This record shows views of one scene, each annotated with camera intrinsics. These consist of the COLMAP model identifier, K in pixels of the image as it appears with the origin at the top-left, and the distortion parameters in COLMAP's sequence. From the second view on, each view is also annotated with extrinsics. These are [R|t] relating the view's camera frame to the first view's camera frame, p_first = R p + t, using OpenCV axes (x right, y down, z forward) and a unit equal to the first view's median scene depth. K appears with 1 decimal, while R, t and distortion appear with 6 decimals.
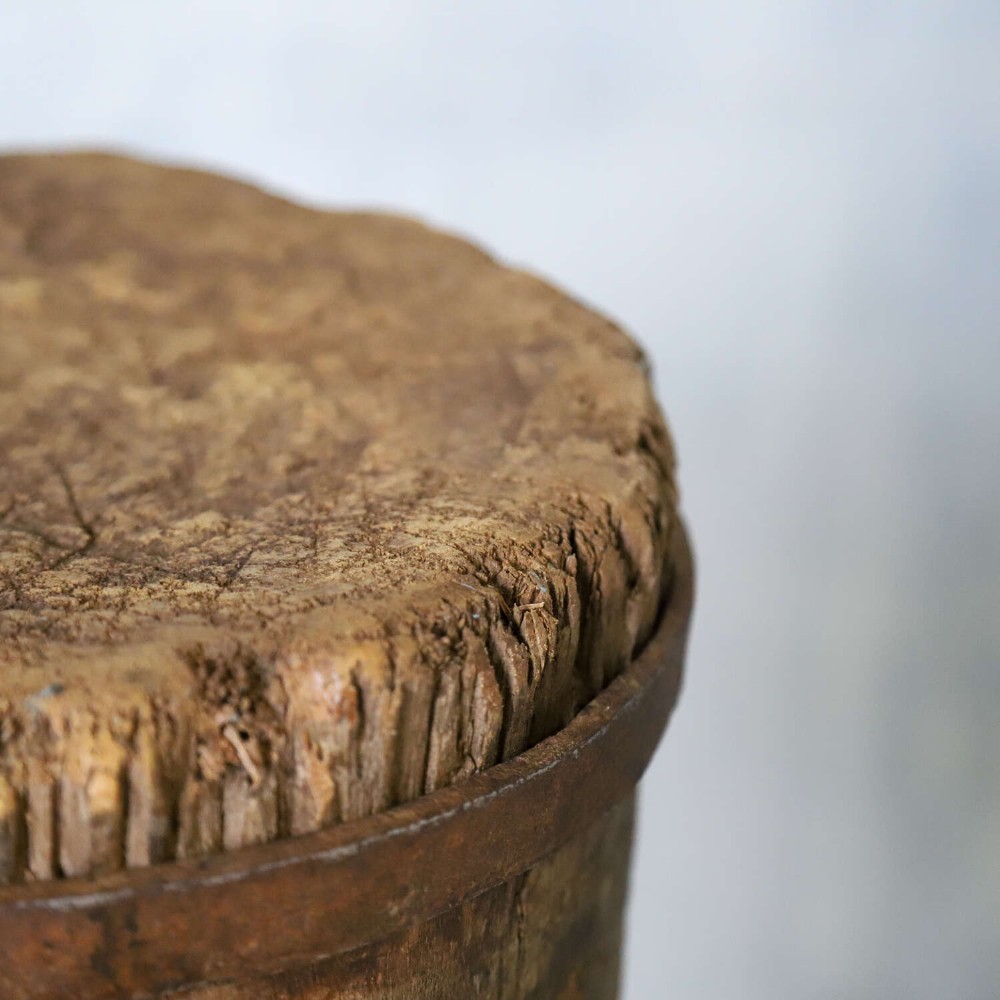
lens RADIAL K [[3700.4, 0, 500.0], [0, 3700.4, 500.8], [0, 0, 1]] dist [0.087660, 0.000000]
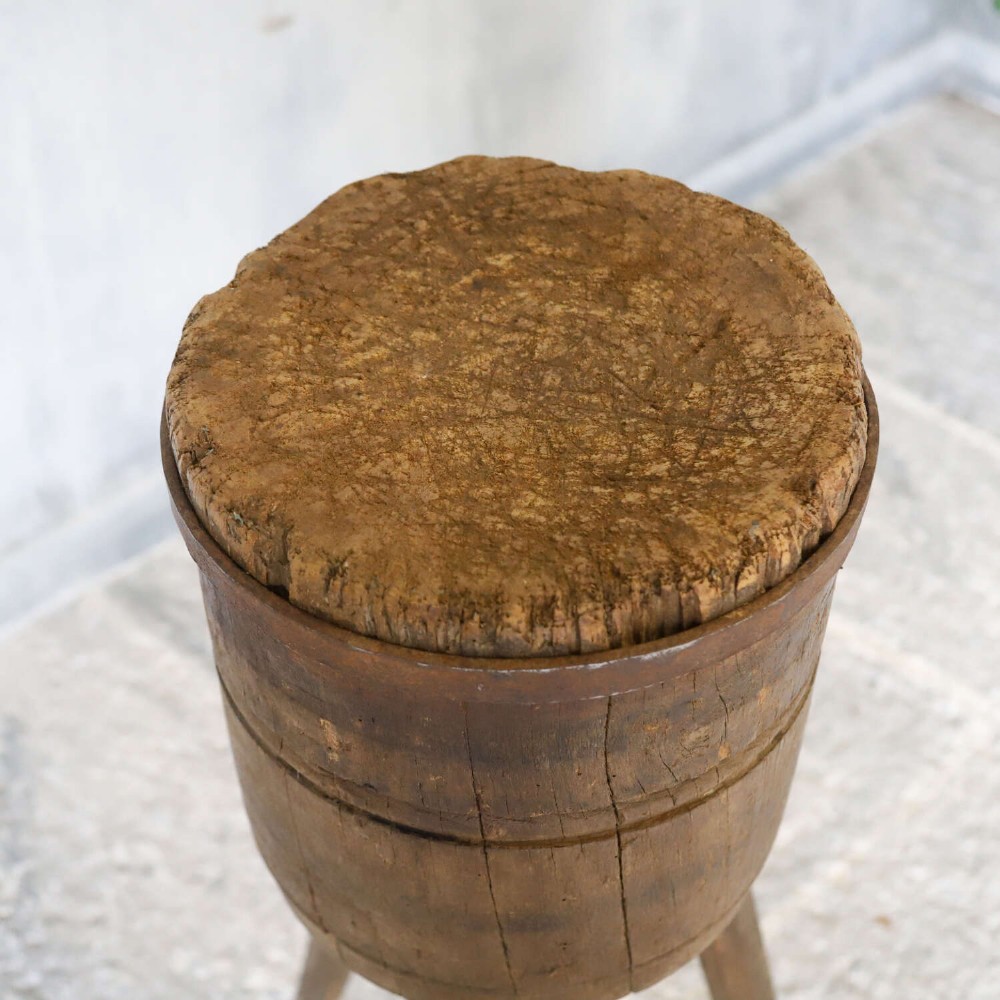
lens RADIAL K [[1880.6, 0, 501.3], [0, 1880.6, 529.2], [0, 0, 1]] dist [0.041152, 0.000000]
pose [[0.930659, -0.286713, 0.227308, -0.544306], [0.175354, 0.894766, 0.410663, -0.472145], [-0.321130, -0.342328, 0.882999, -0.047555]]
